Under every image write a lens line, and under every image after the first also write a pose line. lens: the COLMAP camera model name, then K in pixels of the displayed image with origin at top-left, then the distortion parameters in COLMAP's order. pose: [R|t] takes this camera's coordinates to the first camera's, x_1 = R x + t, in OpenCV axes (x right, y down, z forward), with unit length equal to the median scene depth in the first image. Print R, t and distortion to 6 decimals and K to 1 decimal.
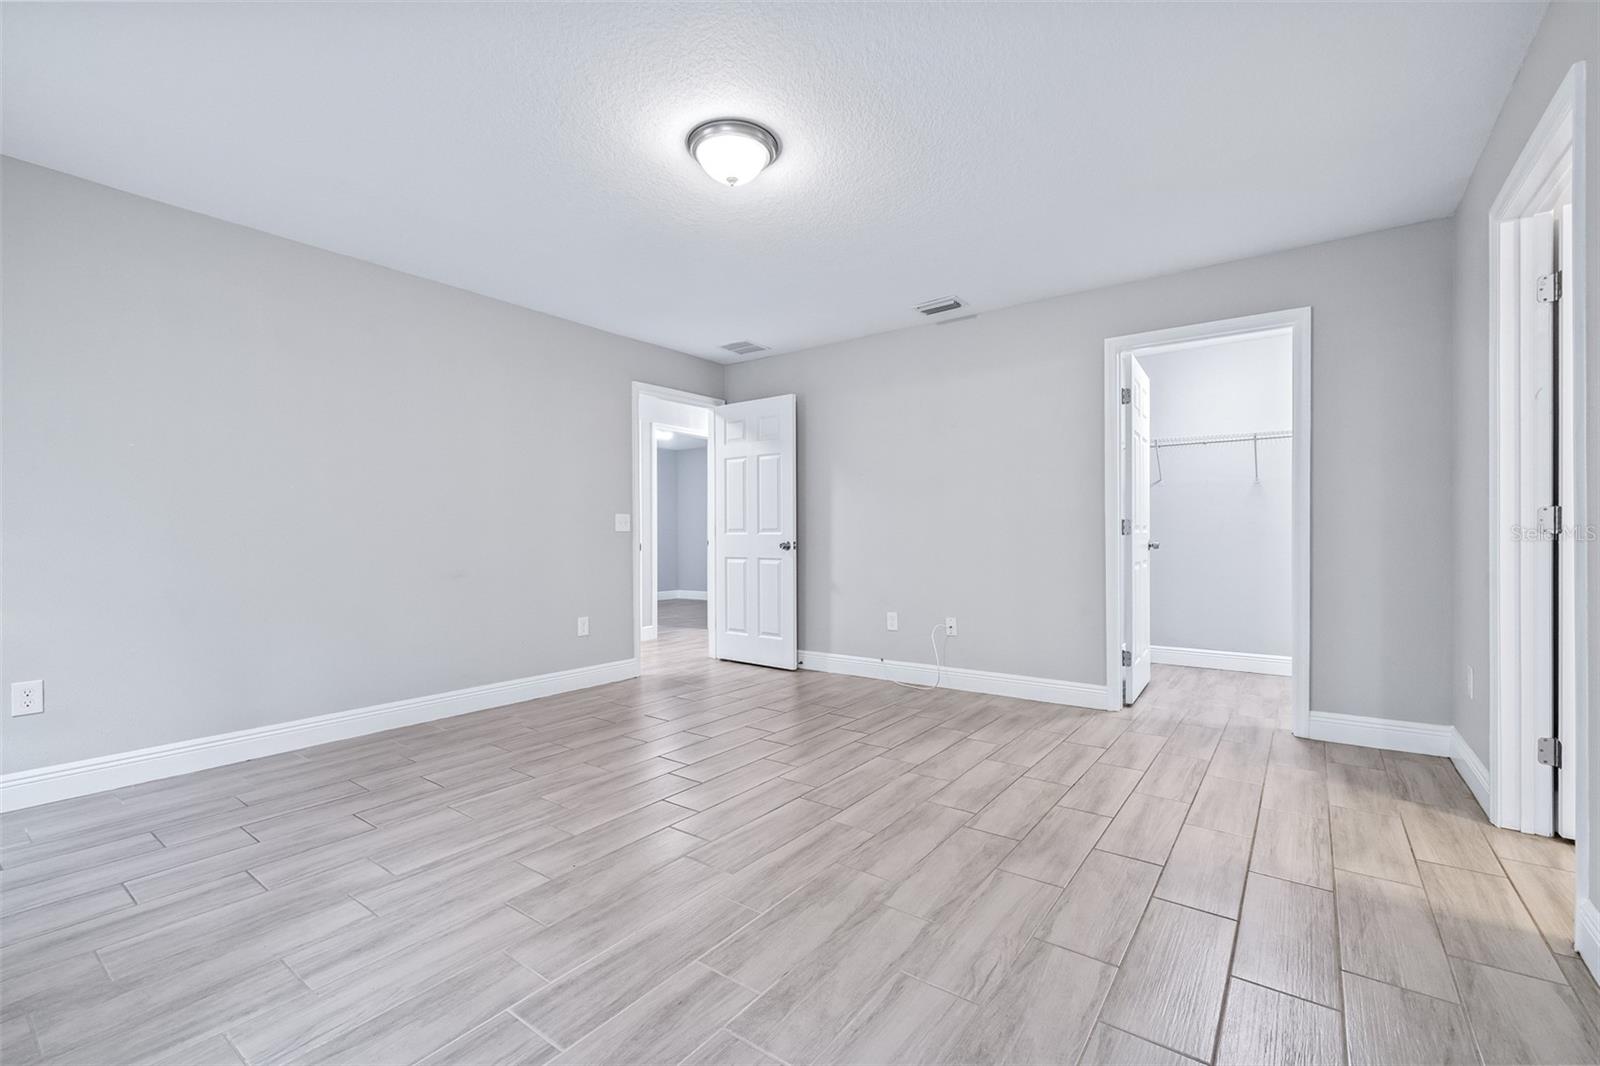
lens RADIAL K [[686.6, 0, 798.6], [0, 686.6, 550.0], [0, 0, 1]] dist [0.002167, -0.000227]
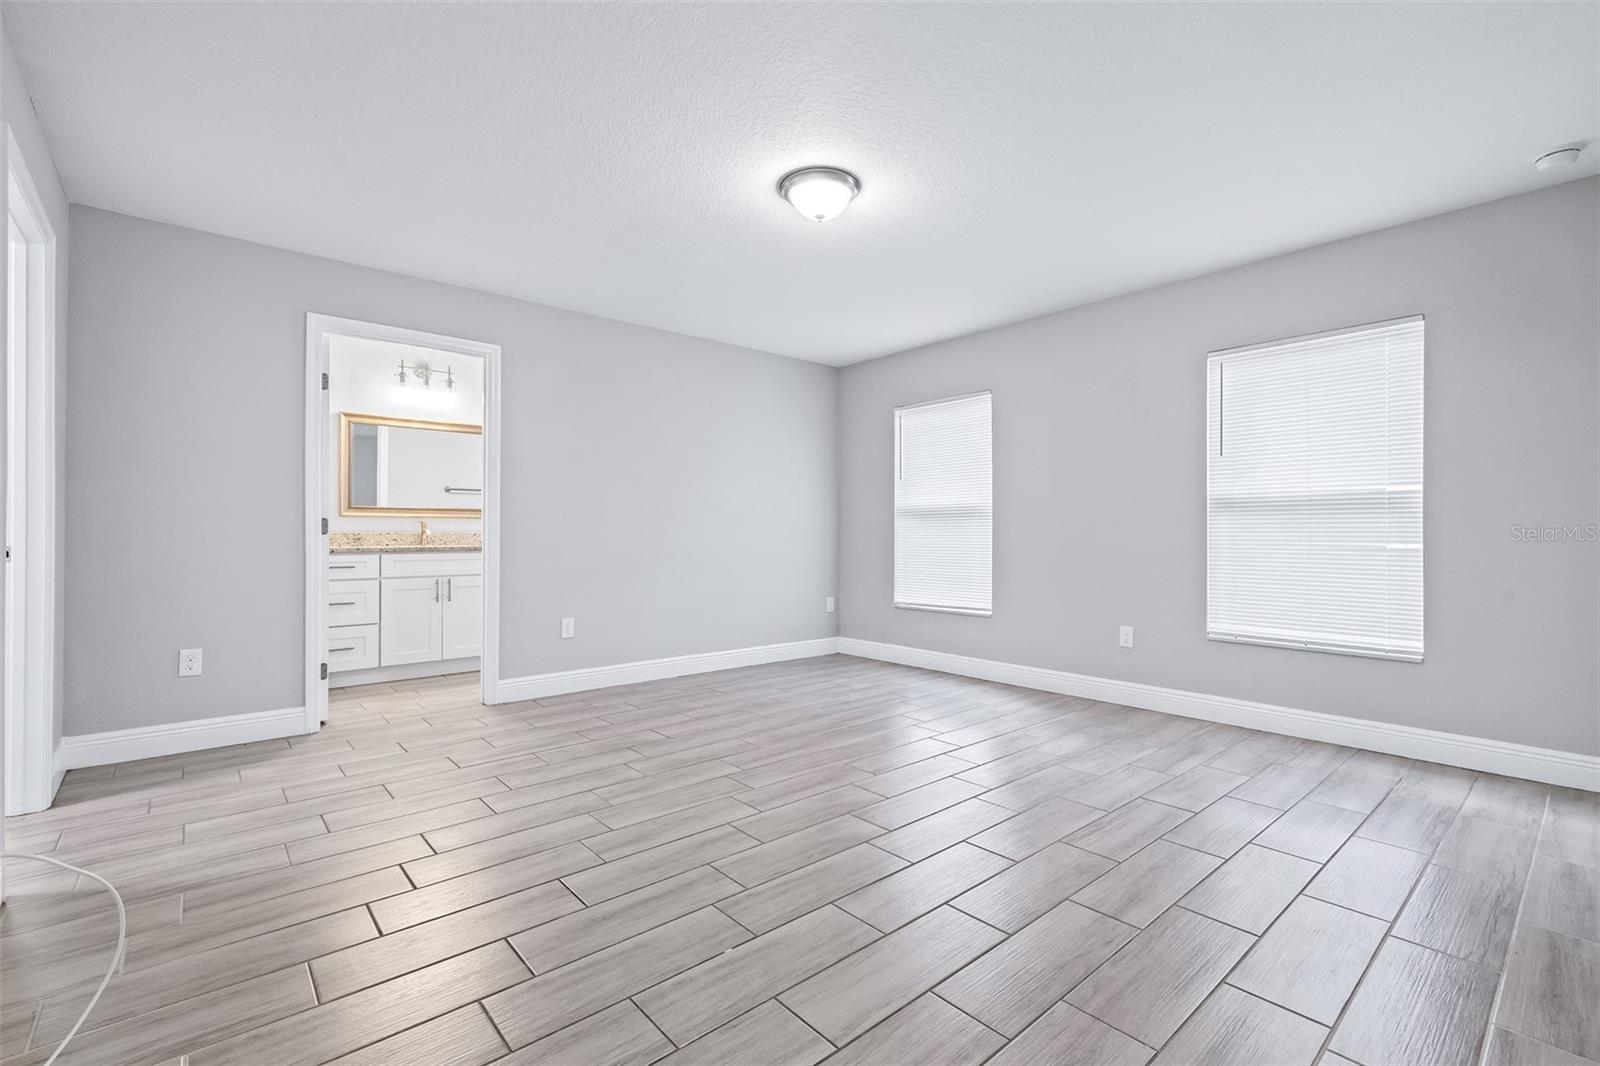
lens RADIAL K [[706.2, 0, 802.6], [0, 706.2, 526.1], [0, 0, 1]] dist [0.002238, 0.000049]
pose [[-0.978964, 0.006241, 0.203935, -0.313838], [0.007303, 0.999963, 0.004457, -0.040339], [-0.203900, 0.005852, -0.978974, 2.201813]]
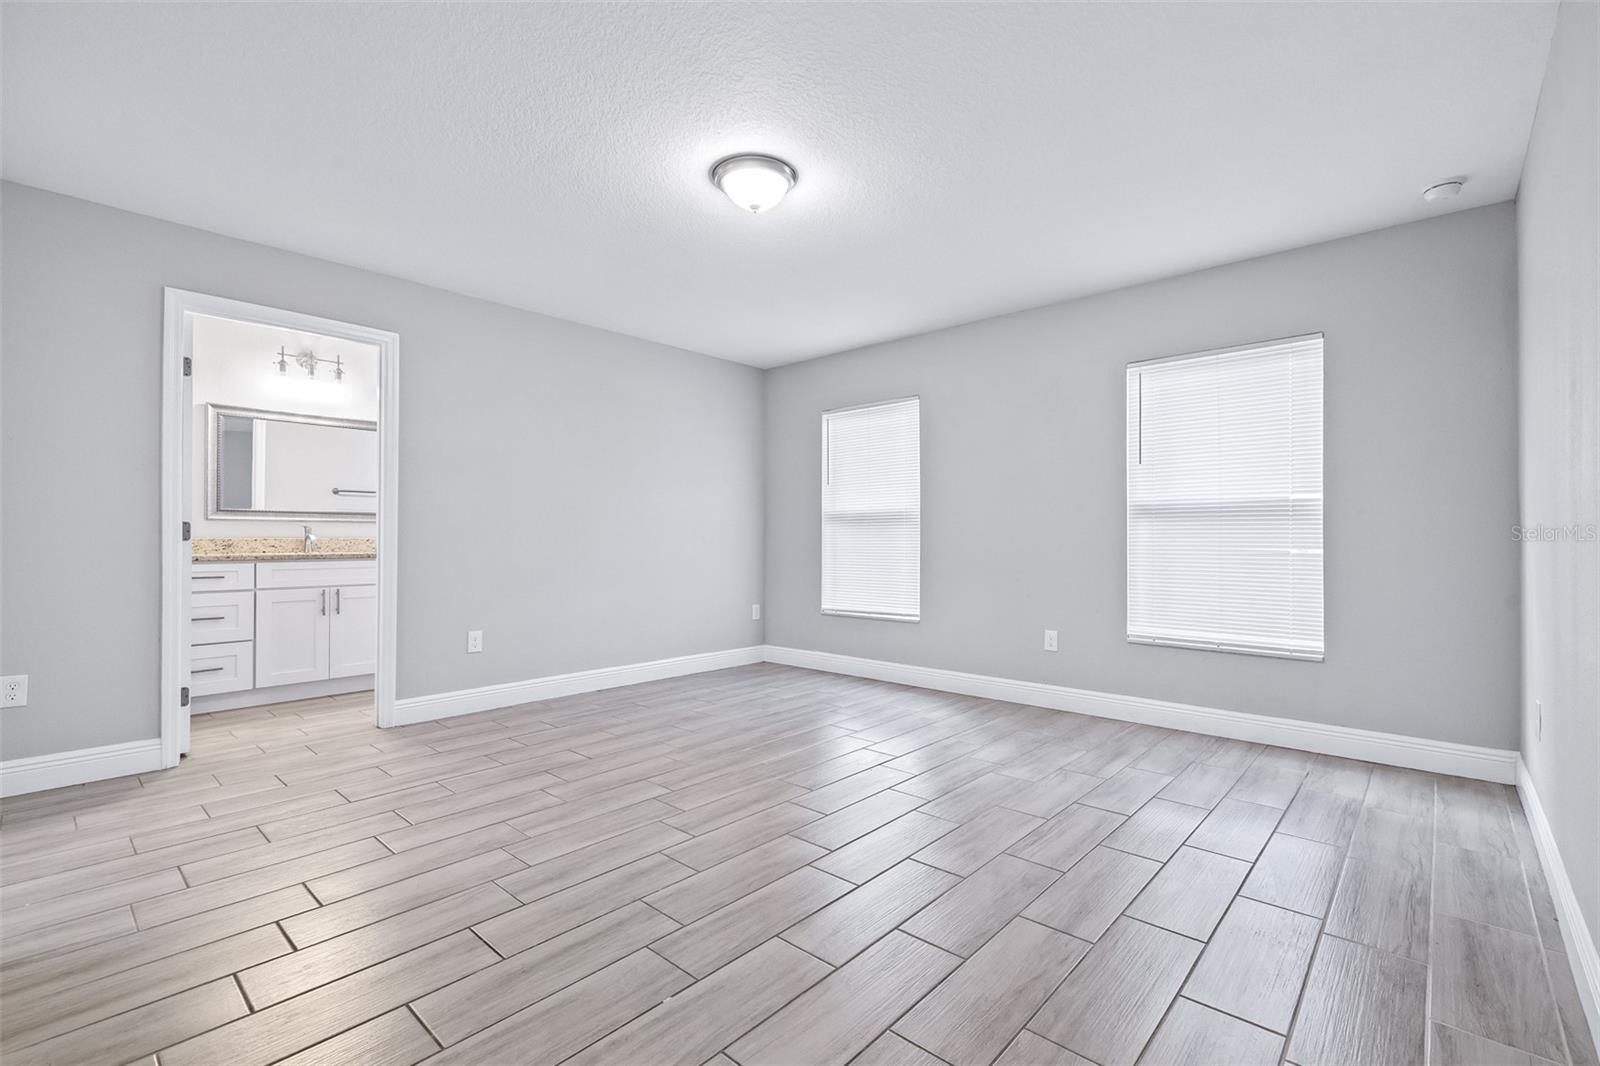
lens RADIAL K [[708.1, 0, 802.5], [0, 708.1, 530.0], [0, 0, 1]] dist [0.002831, -0.000268]
pose [[-0.996095, 0.005381, 0.088128, -0.275303], [0.005676, 0.999979, 0.003105, -0.040641], [-0.088109, 0.003593, -0.996104, 2.155616]]
